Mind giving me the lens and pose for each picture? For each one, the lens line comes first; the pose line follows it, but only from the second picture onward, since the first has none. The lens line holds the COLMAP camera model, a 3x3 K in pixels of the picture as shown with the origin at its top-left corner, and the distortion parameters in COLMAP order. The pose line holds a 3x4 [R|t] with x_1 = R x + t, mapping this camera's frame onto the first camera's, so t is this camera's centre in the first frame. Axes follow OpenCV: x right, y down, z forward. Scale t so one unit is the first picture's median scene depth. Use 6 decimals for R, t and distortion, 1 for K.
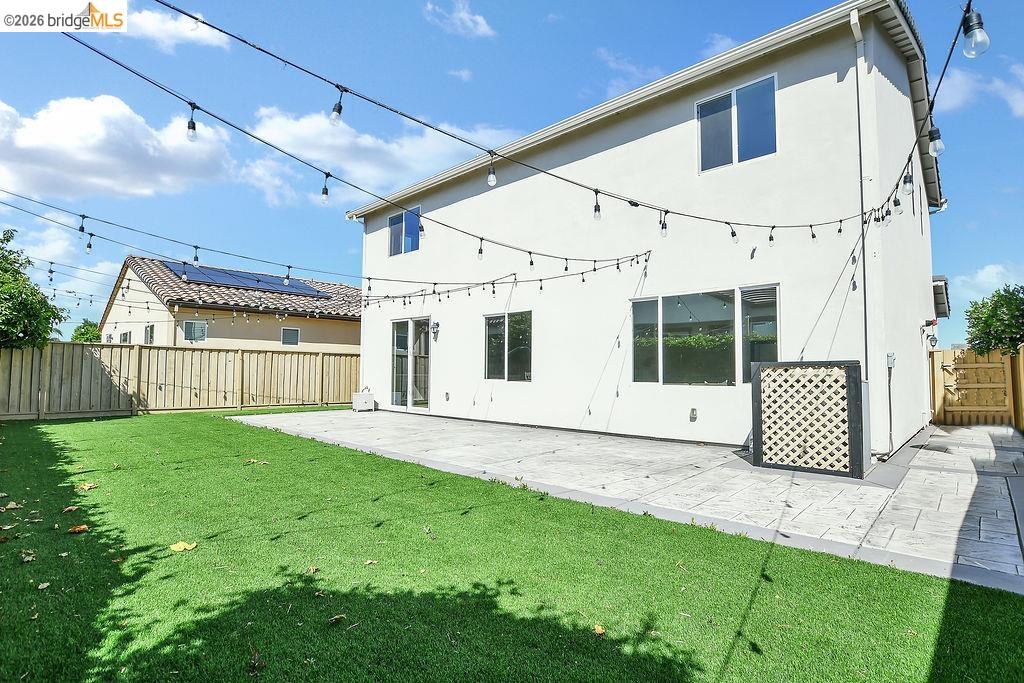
lens RADIAL K [[490.3, 0, 511.2], [0, 490.3, 372.7], [0, 0, 1]] dist [0.000595, -0.000828]
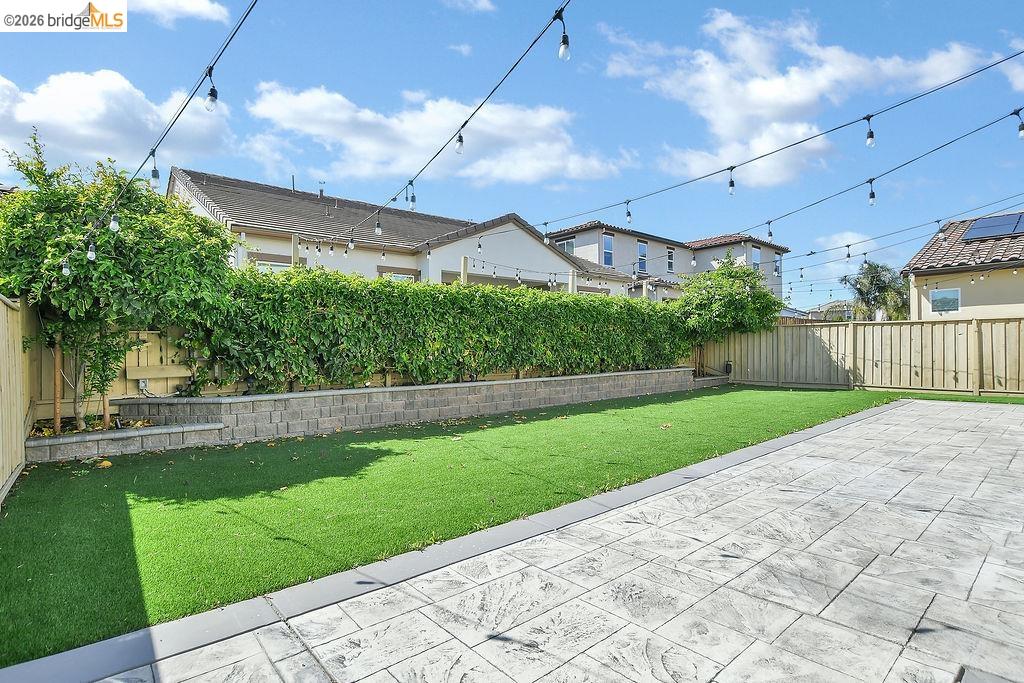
lens RADIAL K [[515.2, 0, 511.3], [0, 515.2, 351.6], [0, 0, 1]] dist [-0.037109, 0.000768]
pose [[-0.111603, -0.002269, -0.993750, 0.384276], [0.007363, 0.999968, -0.003110, 0.002410], [0.993726, -0.007664, -0.111583, 0.395219]]
